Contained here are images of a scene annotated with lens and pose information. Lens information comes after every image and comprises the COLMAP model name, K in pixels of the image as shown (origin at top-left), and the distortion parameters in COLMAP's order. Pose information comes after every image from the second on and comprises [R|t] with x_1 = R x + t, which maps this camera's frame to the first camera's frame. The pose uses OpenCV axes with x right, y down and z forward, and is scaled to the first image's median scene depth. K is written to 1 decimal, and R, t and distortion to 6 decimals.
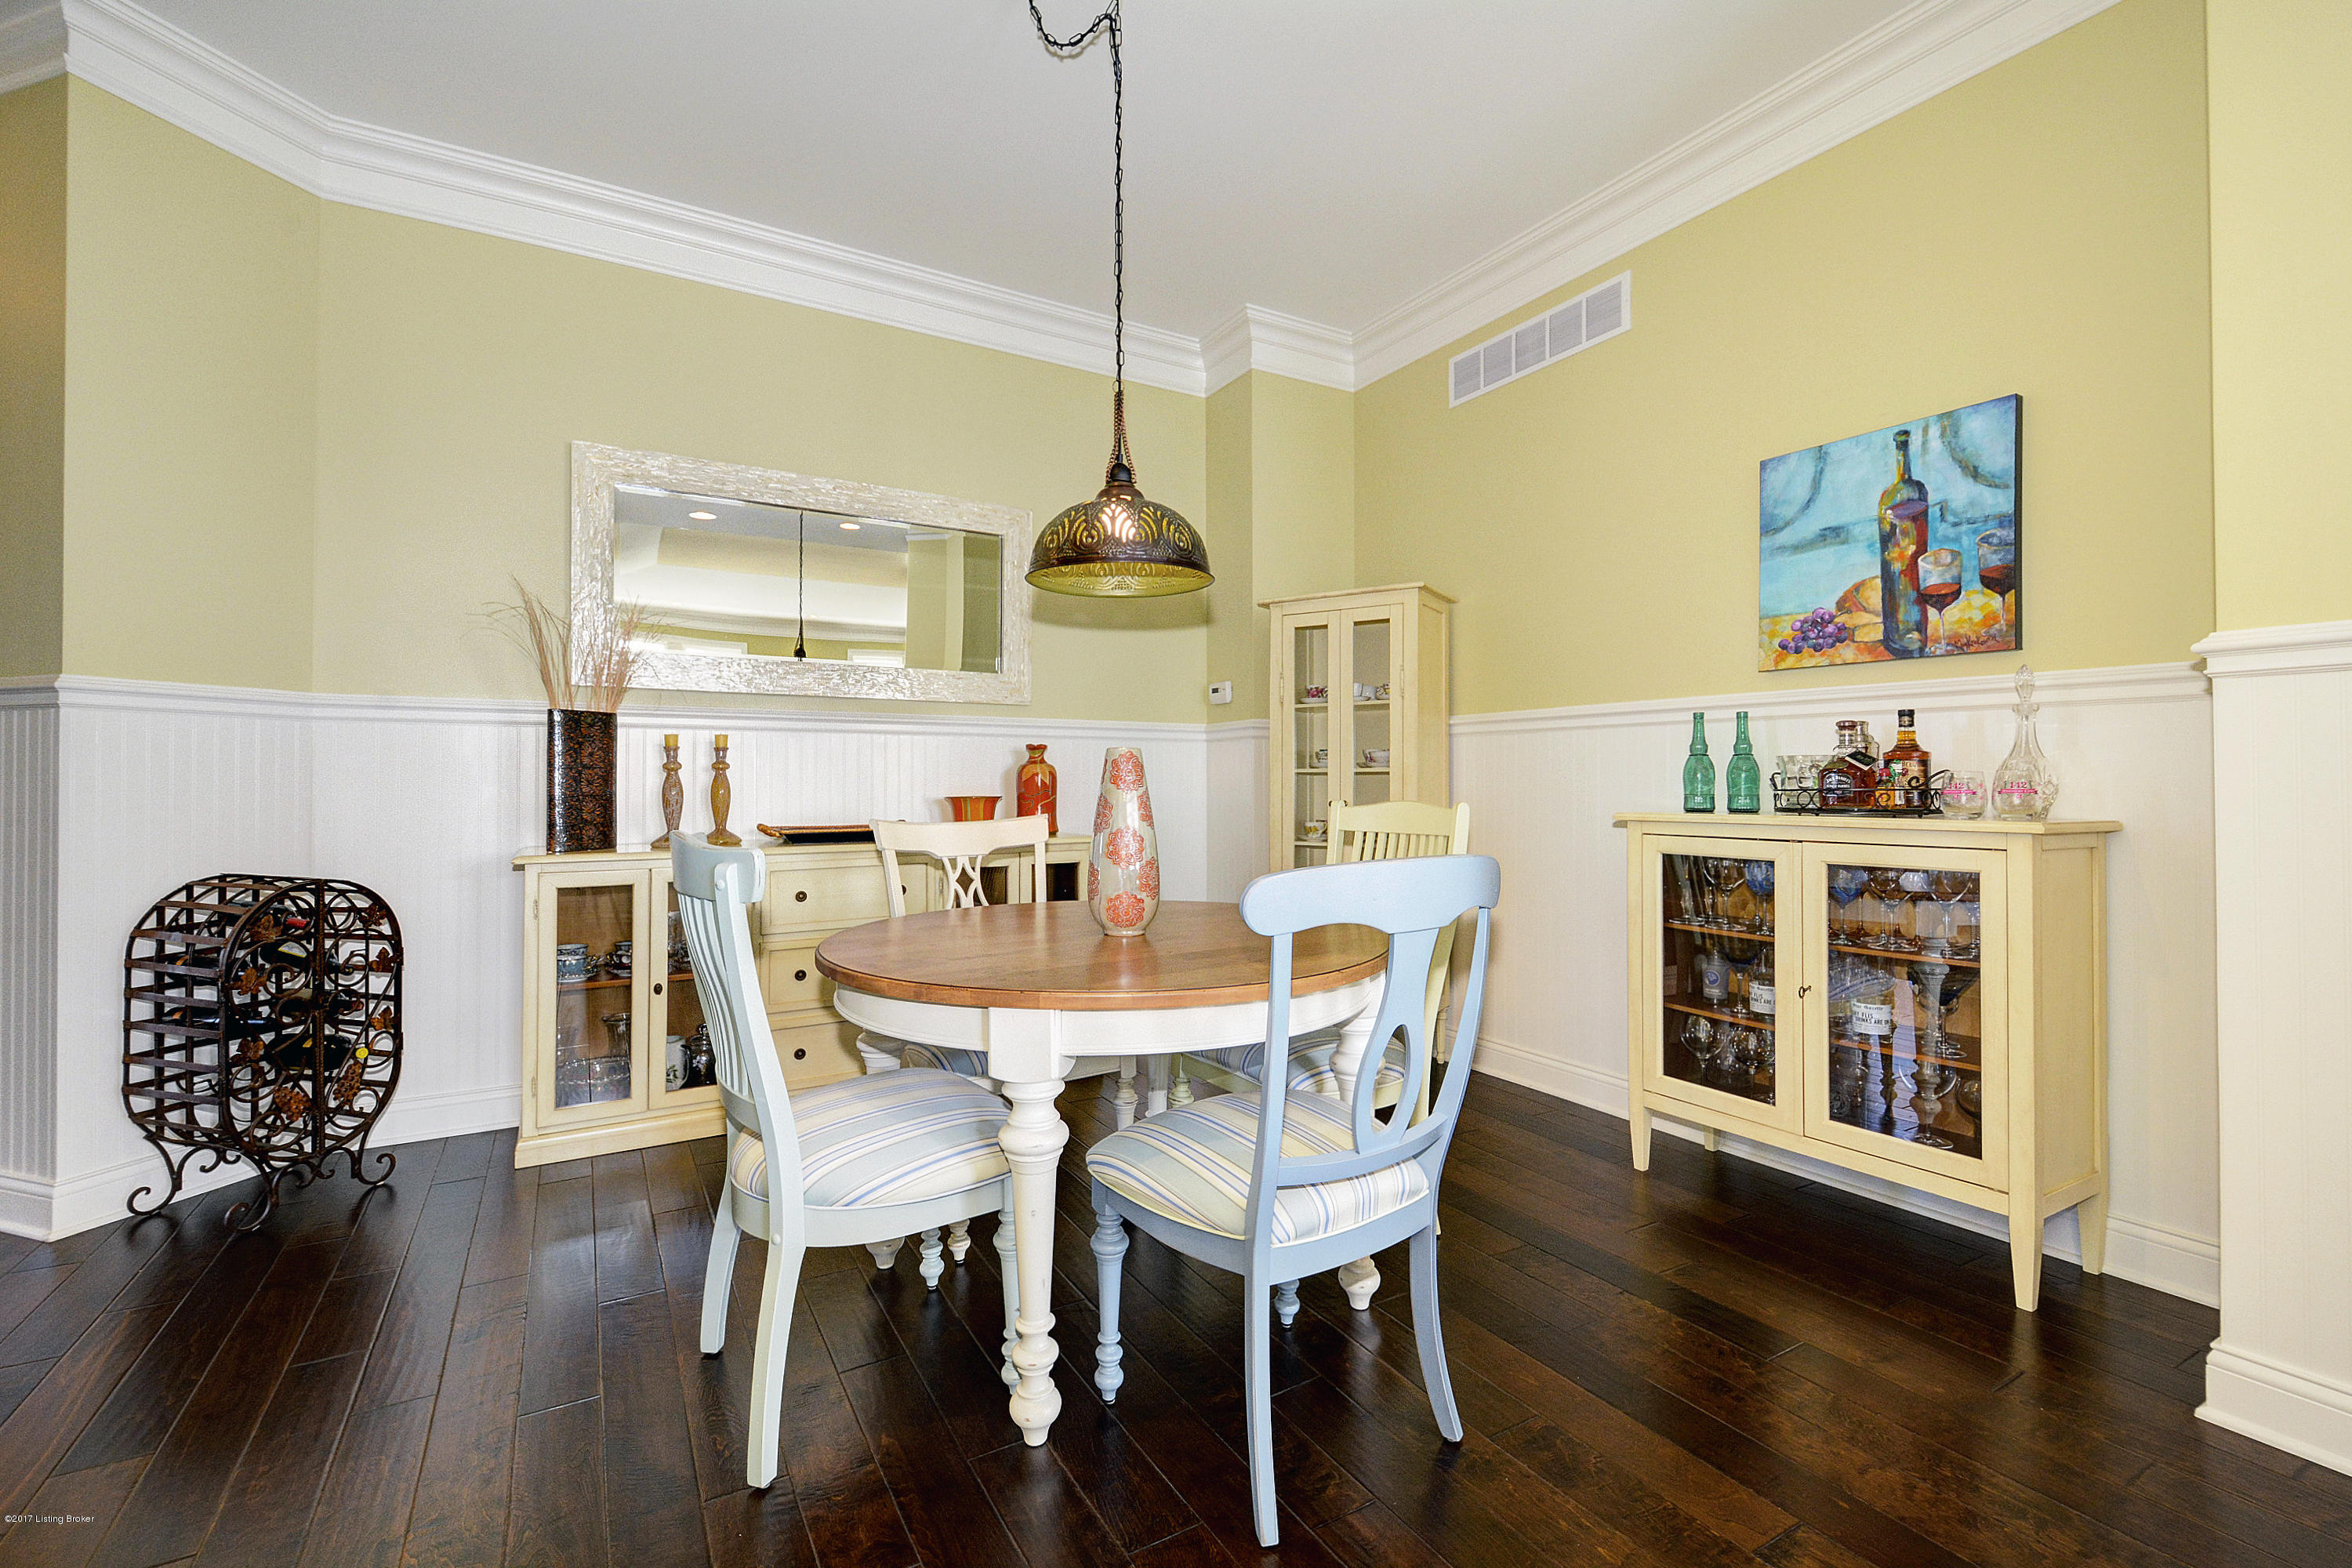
lens RADIAL K [[1029.0, 0, 1176.0], [0, 1029.0, 784.0], [0, 0, 1]] dist [0.000976, 0.000059]
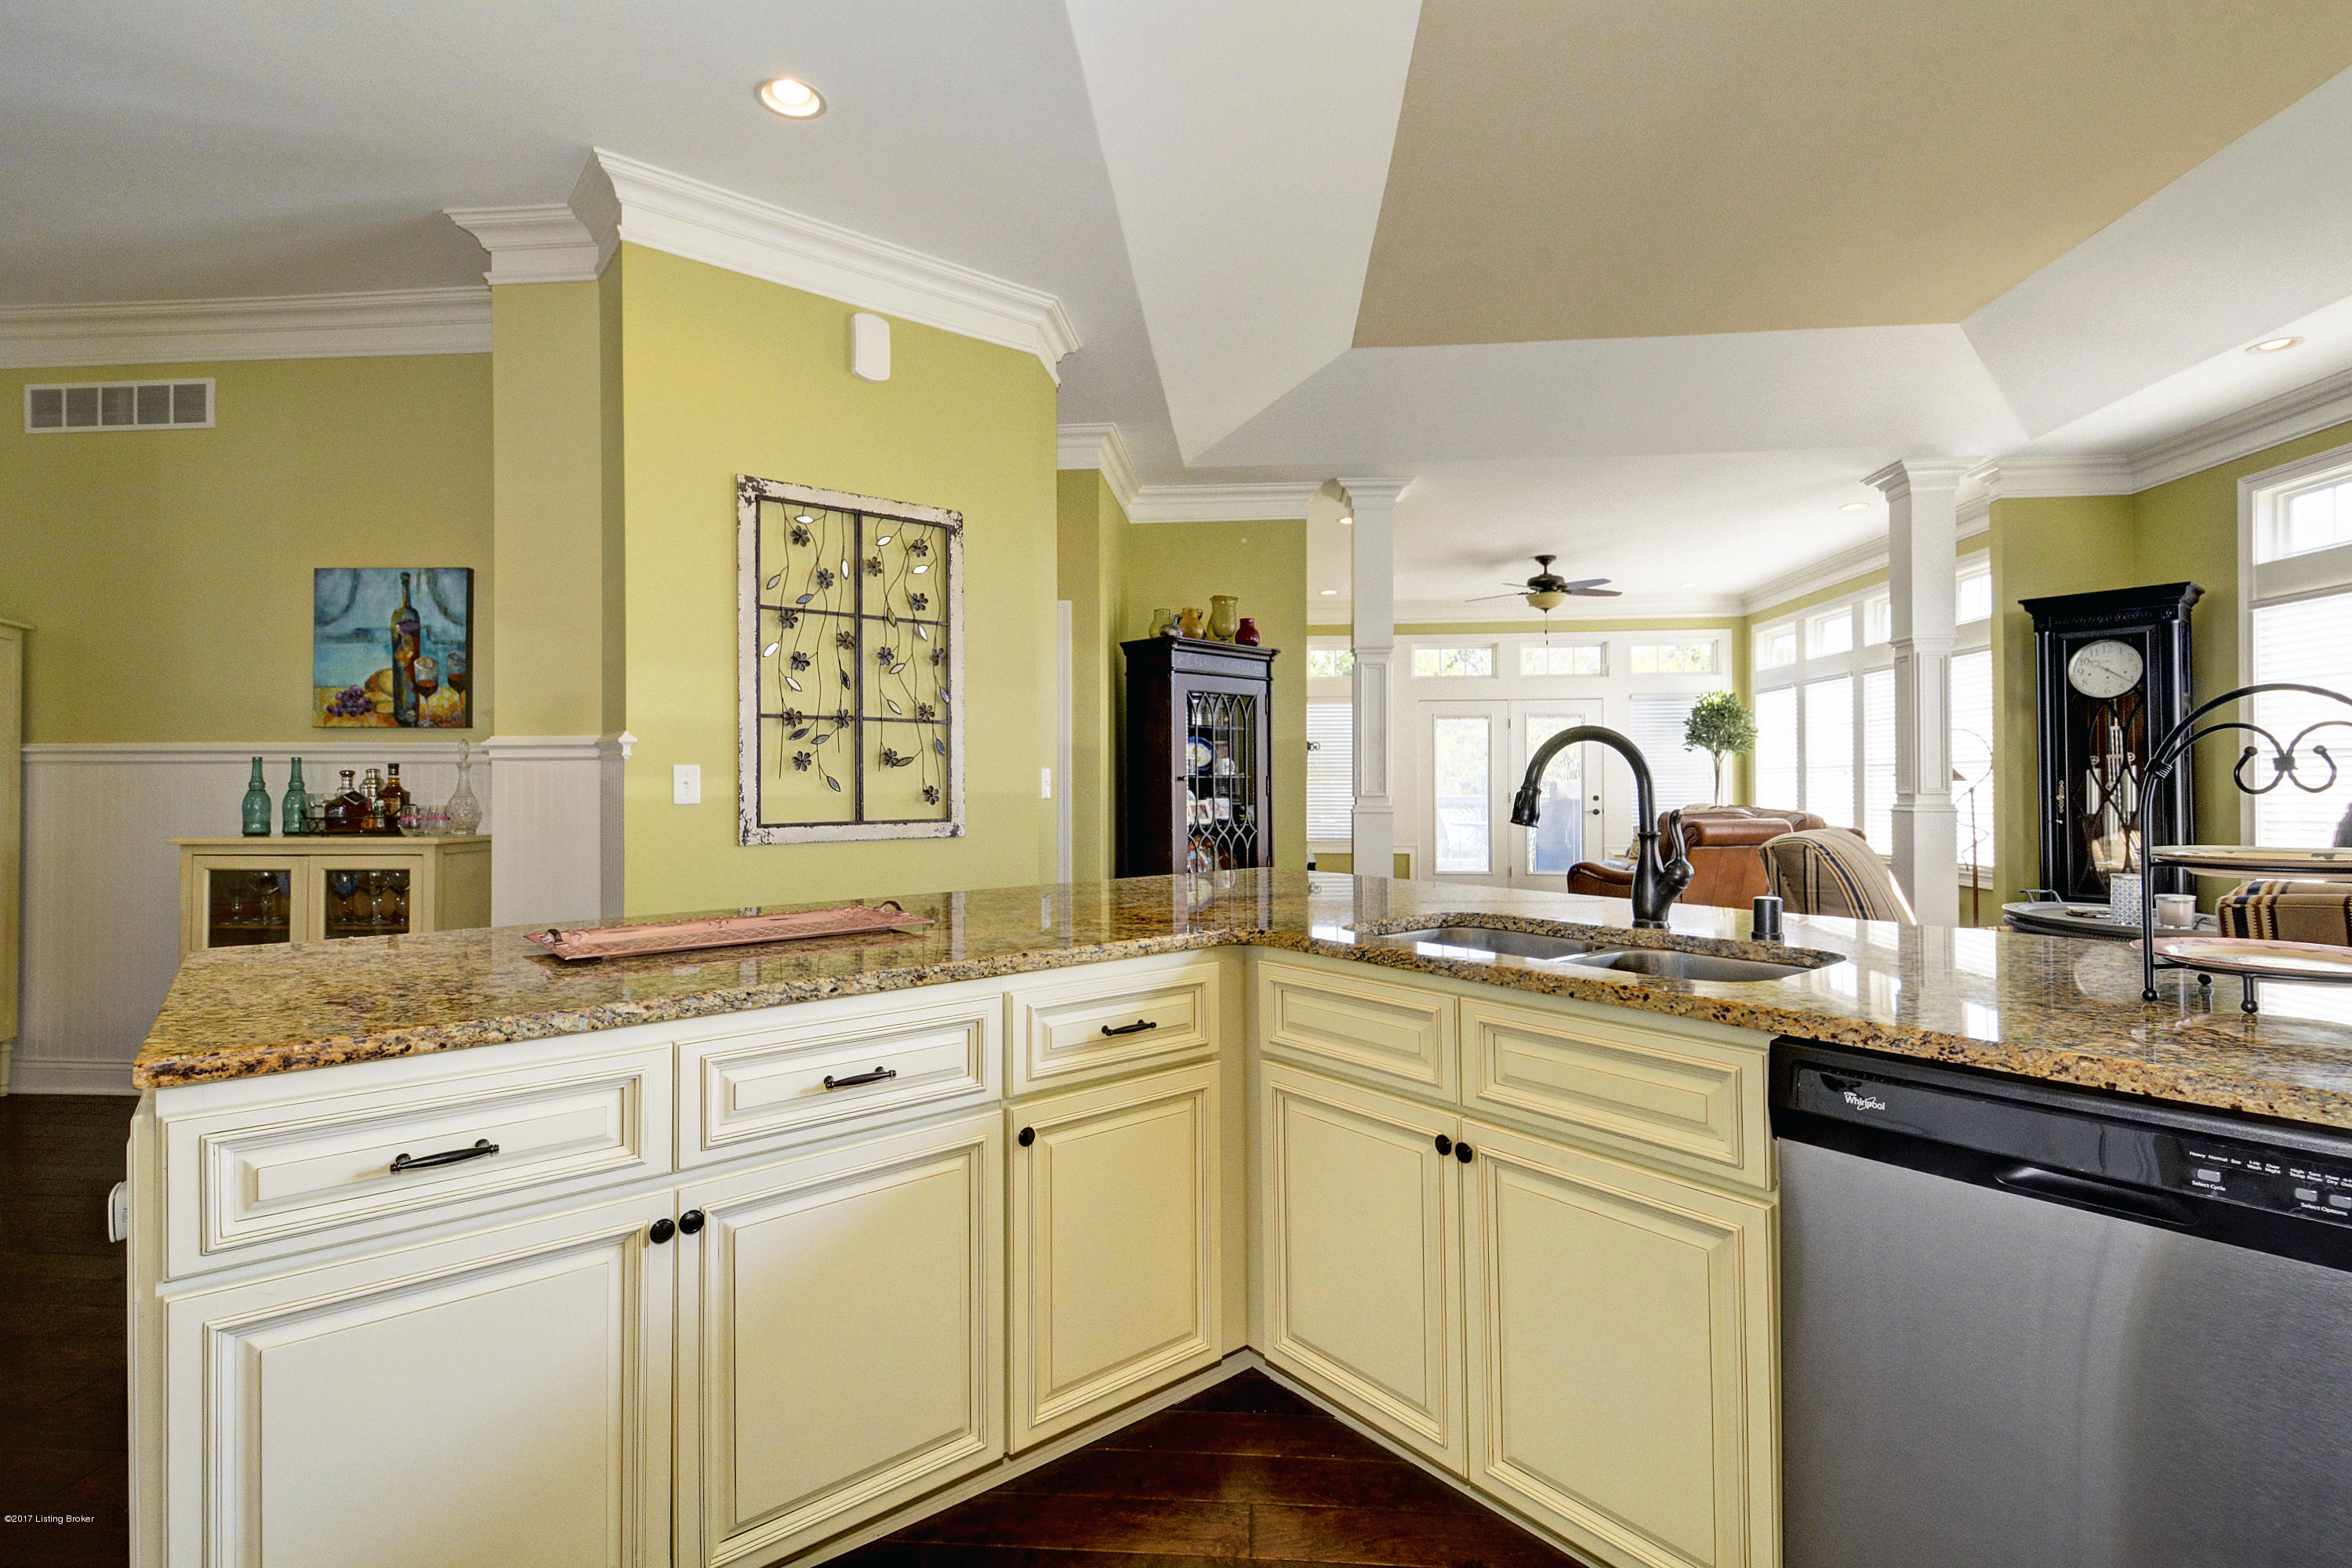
lens RADIAL K [[1062.8, 0, 1176.0], [0, 1062.8, 784.0], [0, 0, 1]] dist [0.015249, -0.009908]
pose [[0.559335, 0.000727, 0.828941, 0.053139], [0.002817, 0.999992, -0.002778, -0.032729], [-0.828937, 0.003890, 0.559329, -0.771717]]
